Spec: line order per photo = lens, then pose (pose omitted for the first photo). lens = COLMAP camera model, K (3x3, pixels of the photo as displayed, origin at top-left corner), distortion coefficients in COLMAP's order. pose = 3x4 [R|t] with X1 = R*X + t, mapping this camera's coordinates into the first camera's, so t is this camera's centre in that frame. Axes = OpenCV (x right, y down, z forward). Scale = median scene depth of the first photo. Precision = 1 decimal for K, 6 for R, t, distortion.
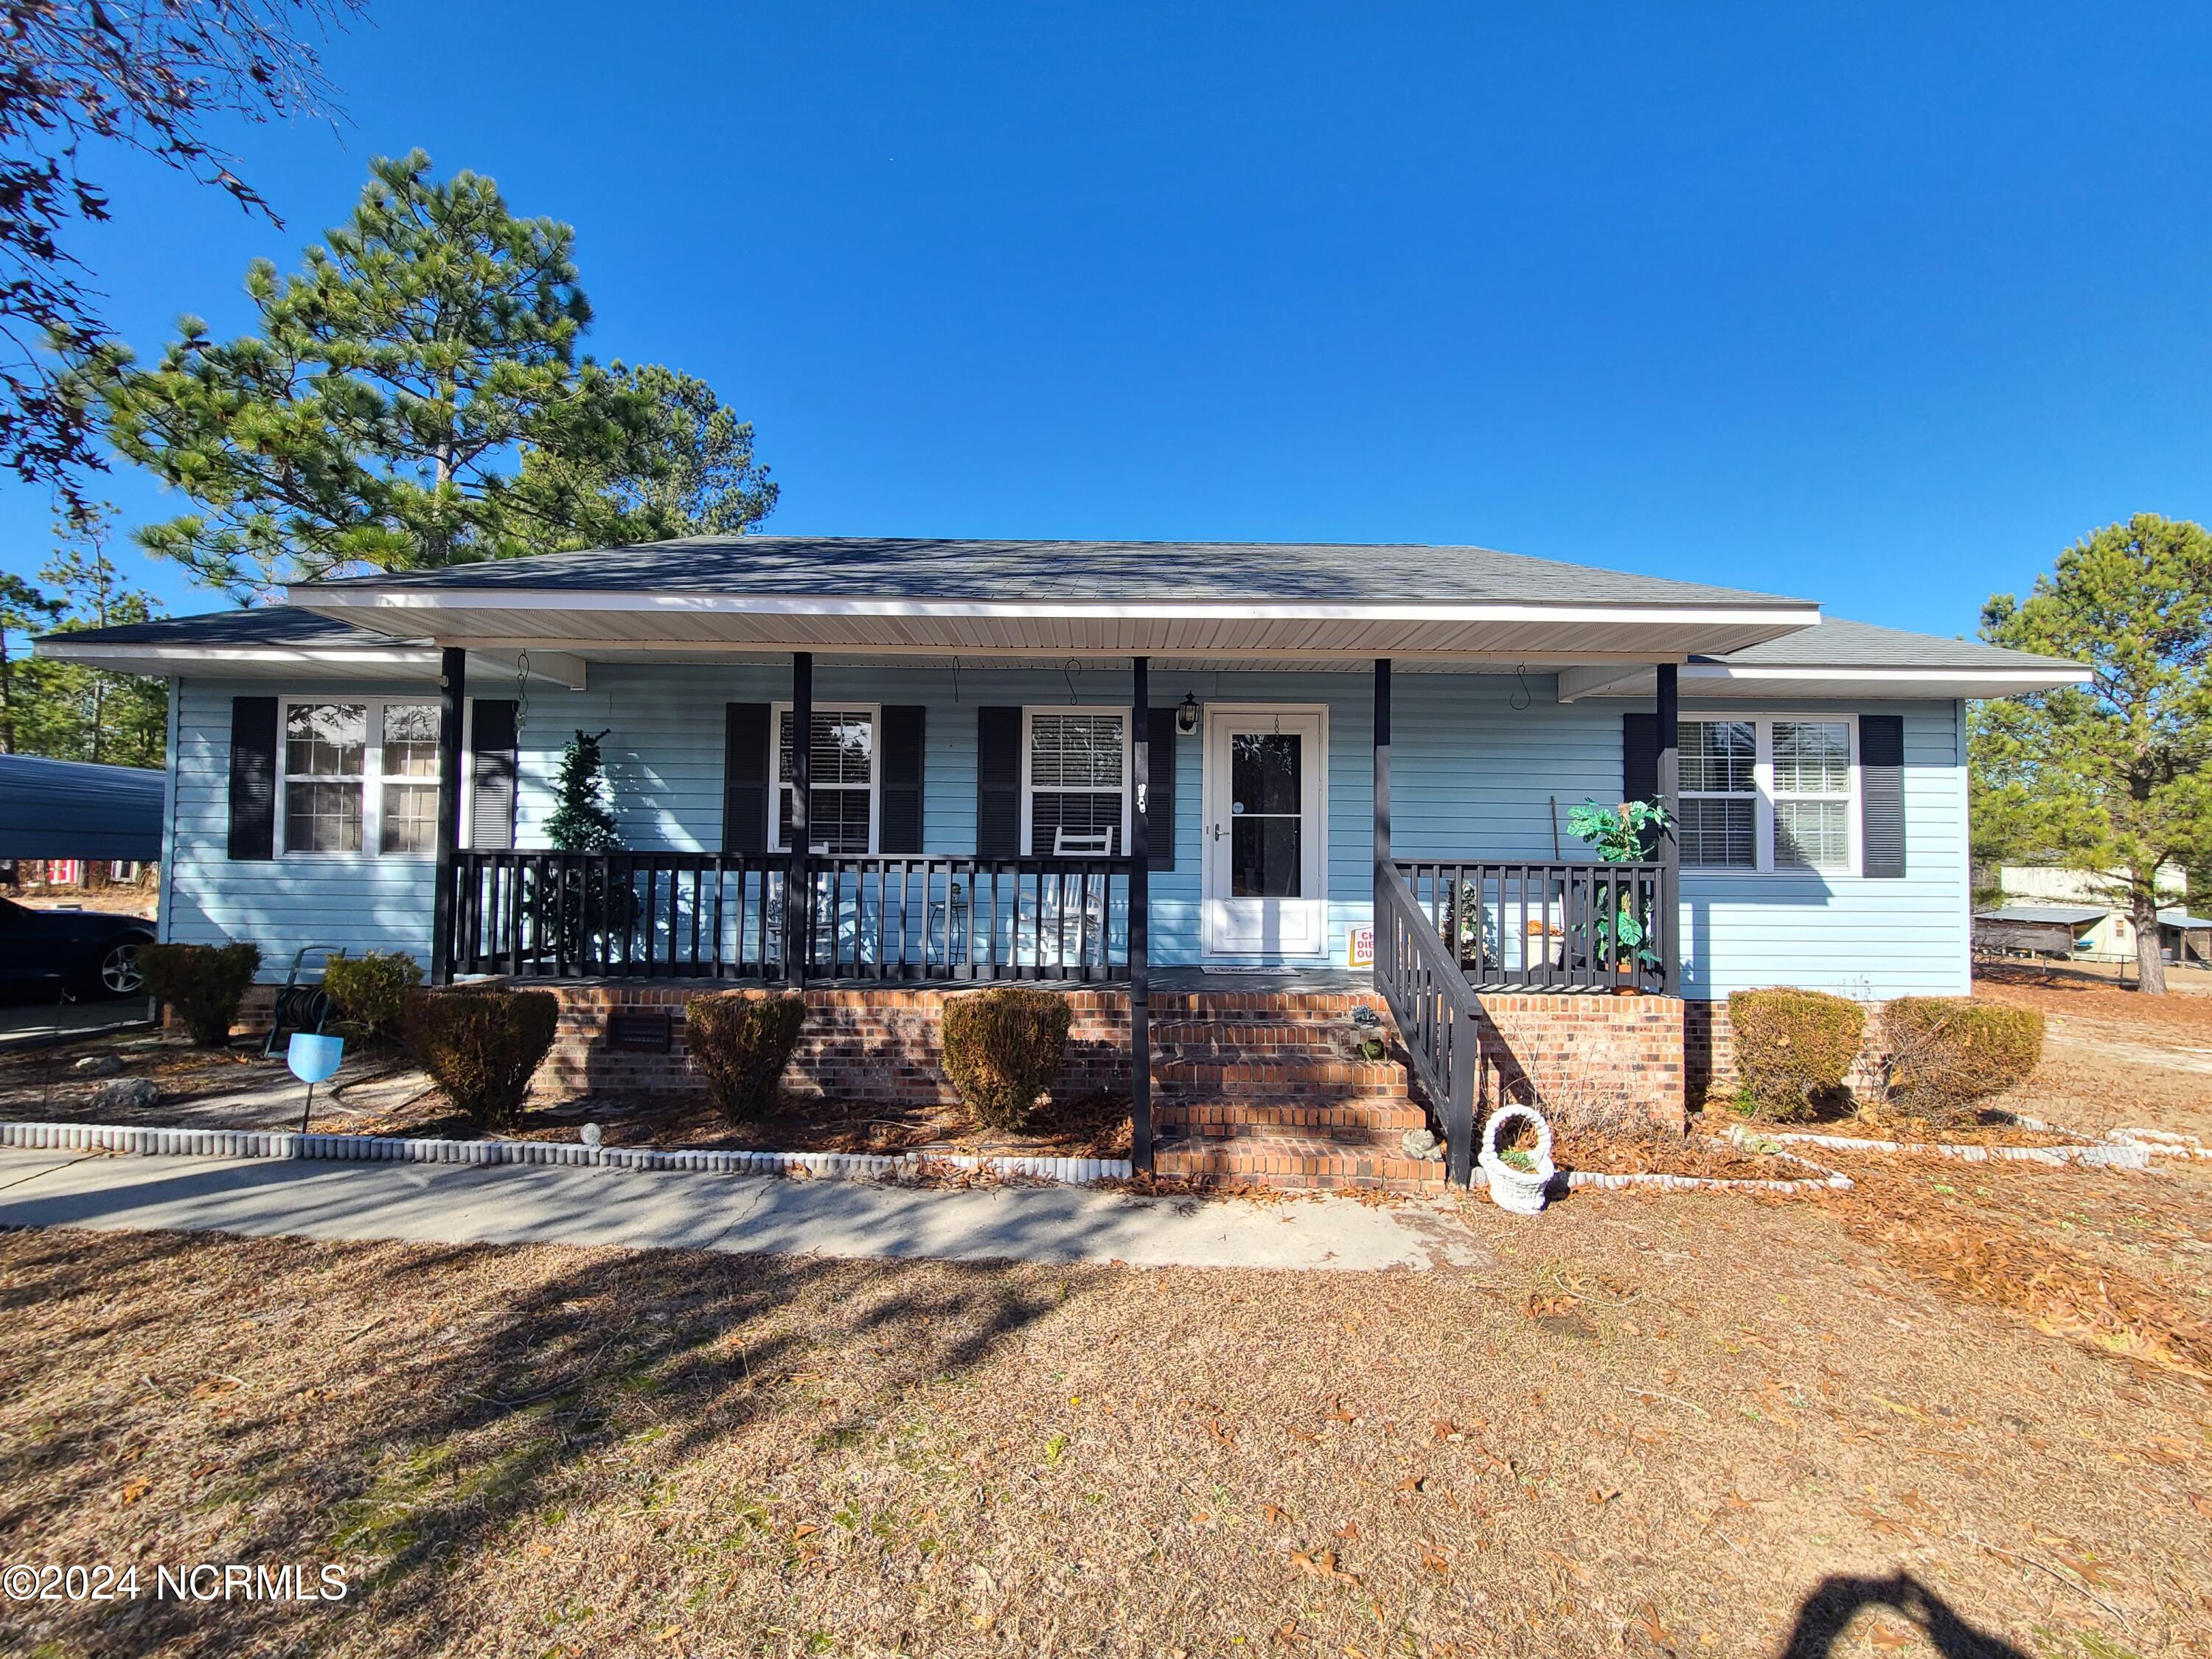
lens RADIAL K [[914.9, 0, 1106.7], [0, 914.9, 825.7], [0, 0, 1]] dist [0.000131, 0.000059]
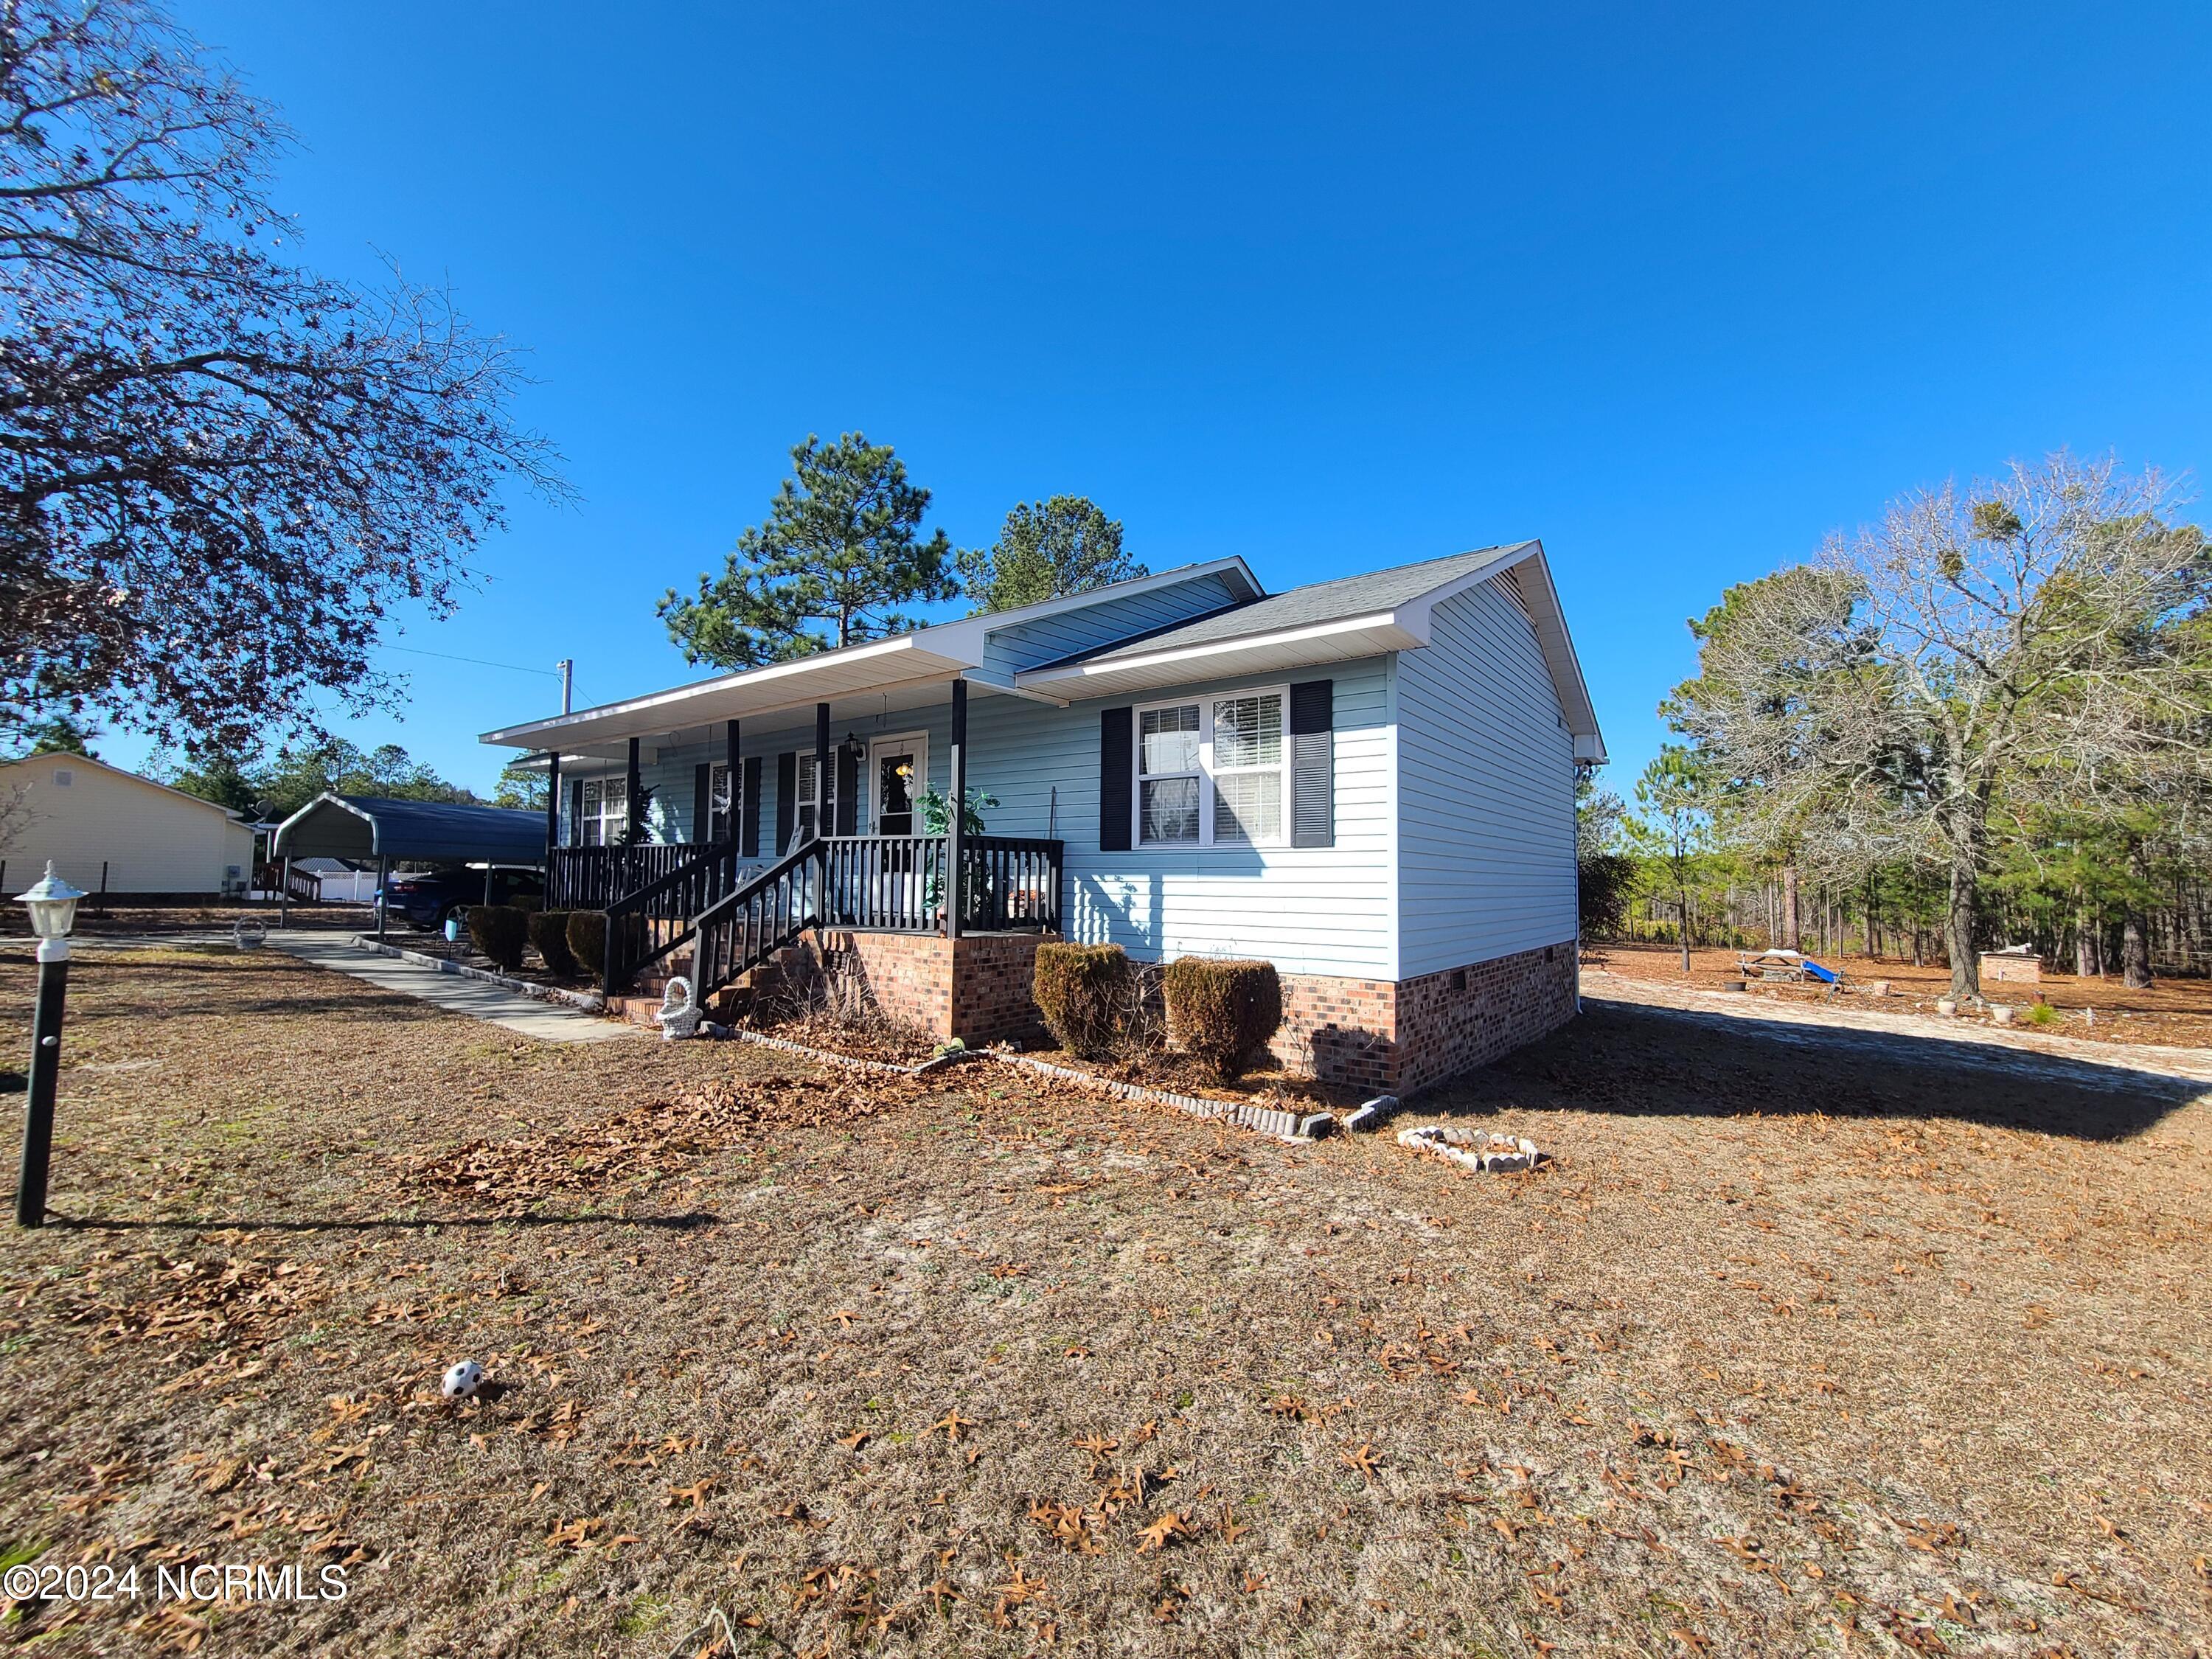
lens RADIAL K [[914.9, 0, 1106.3], [0, 914.9, 833.1], [0, 0, 1]] dist [0.000131, 0.000059]
pose [[0.790755, -0.034904, -0.611136, 1.271288], [0.017276, 0.999248, -0.034716, 0.071211], [0.611888, 0.016893, 0.790764, 0.096290]]
